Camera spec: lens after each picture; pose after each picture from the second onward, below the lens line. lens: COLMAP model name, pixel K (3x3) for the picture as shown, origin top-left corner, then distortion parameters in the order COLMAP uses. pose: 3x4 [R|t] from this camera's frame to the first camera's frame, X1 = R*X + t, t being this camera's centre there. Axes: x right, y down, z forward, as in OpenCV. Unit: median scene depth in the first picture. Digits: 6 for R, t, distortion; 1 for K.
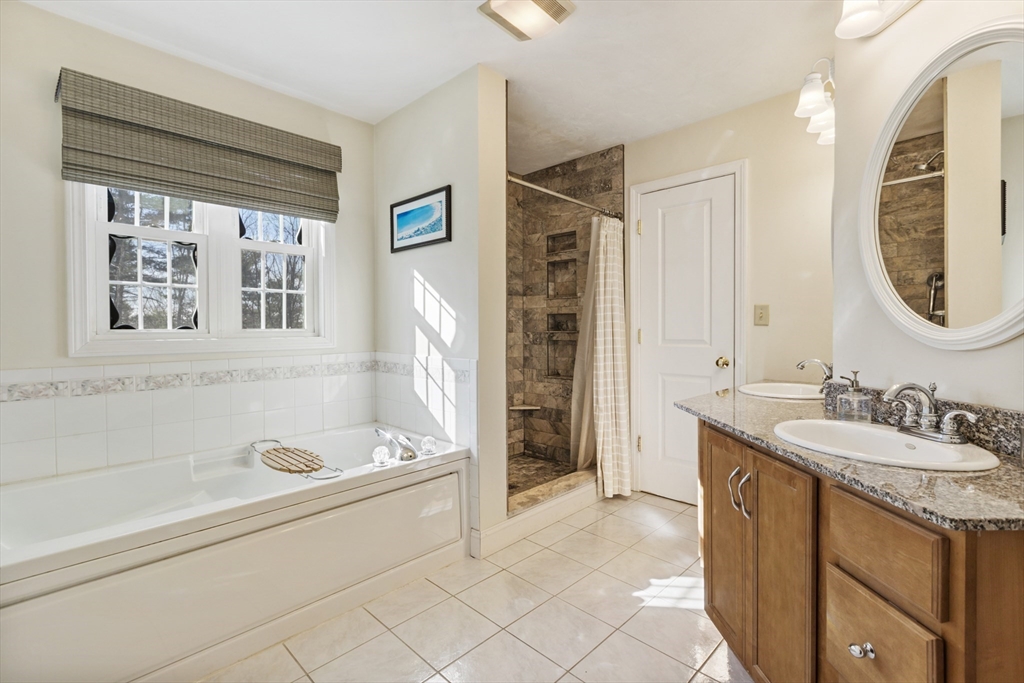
lens RADIAL K [[457.5, 0, 507.5], [0, 457.5, 336.6], [0, 0, 1]] dist [-0.002487, 0.000524]
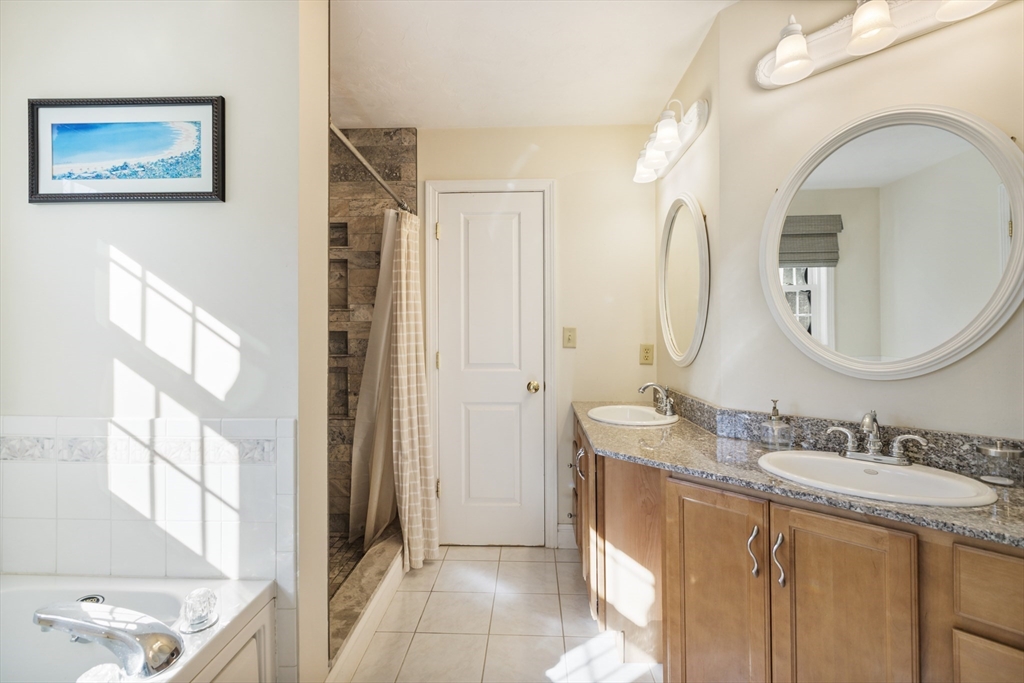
lens RADIAL K [[457.5, 0, 514.0], [0, 457.5, 337.1], [0, 0, 1]] dist [-0.002487, 0.000524]
pose [[0.740240, 0.001695, 0.672341, -0.218553], [0.014149, 0.999736, -0.018097, -0.032896], [-0.672194, 0.022909, 0.740021, 0.355479]]
